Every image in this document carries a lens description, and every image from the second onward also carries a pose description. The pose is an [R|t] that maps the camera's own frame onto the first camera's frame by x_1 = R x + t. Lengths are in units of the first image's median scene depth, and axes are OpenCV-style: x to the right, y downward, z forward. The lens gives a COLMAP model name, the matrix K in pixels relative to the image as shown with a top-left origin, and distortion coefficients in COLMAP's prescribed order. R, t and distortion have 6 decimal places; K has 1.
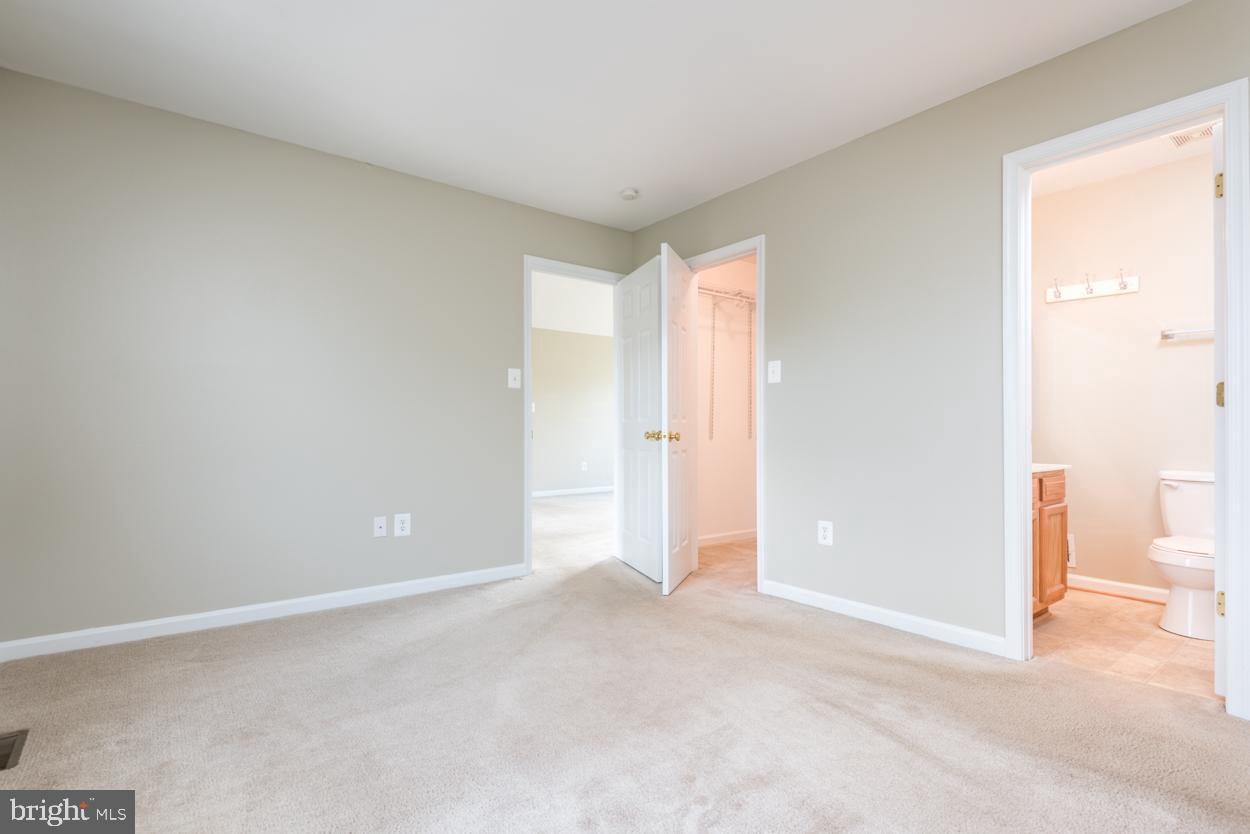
lens RADIAL K [[597.7, 0, 625.4], [0, 597.7, 418.8], [0, 0, 1]] dist [0.002604, -0.004988]
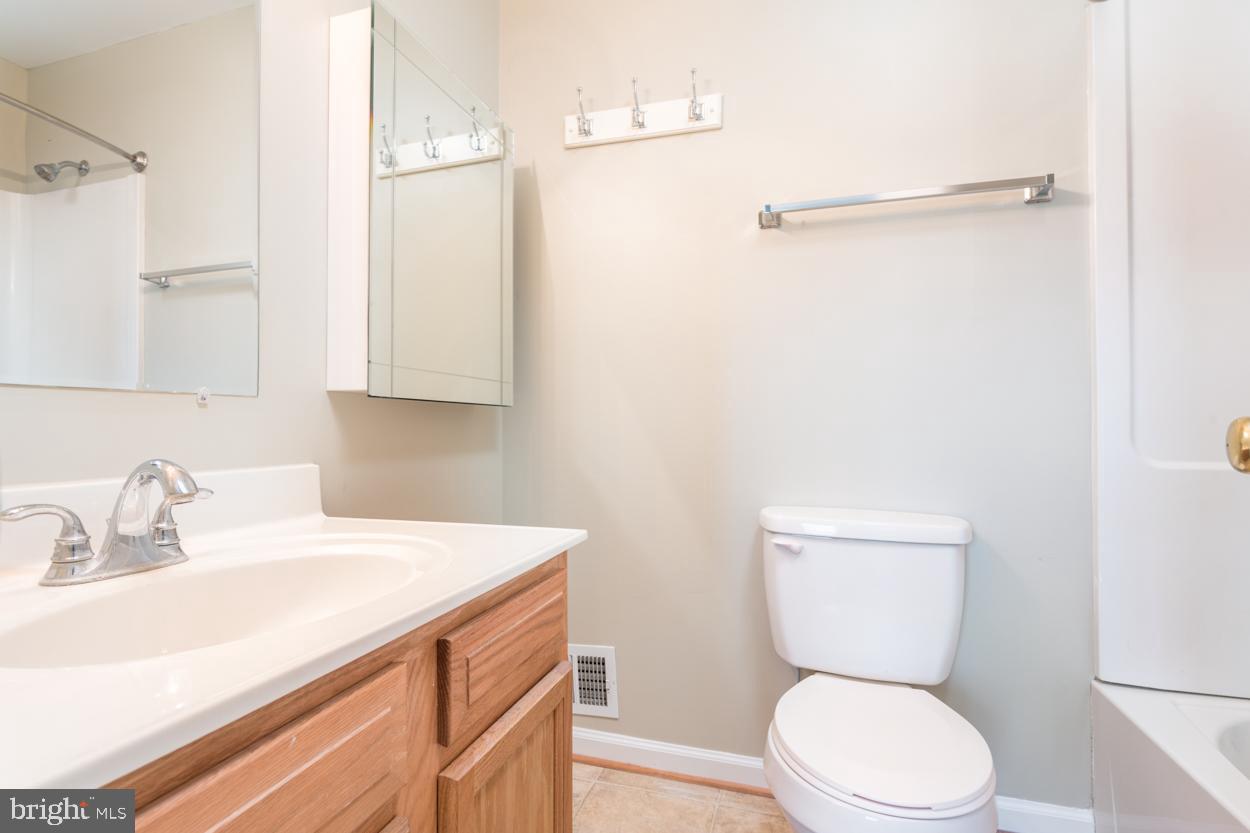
lens RADIAL K [[597.7, 0, 622.9], [0, 597.7, 414.8], [0, 0, 1]] dist [0.002604, -0.004988]
pose [[0.817351, 0.005396, 0.576115, 0.539295], [0.003342, 0.999895, -0.014106, 0.020407], [-0.576131, 0.013455, 0.817247, 0.680099]]
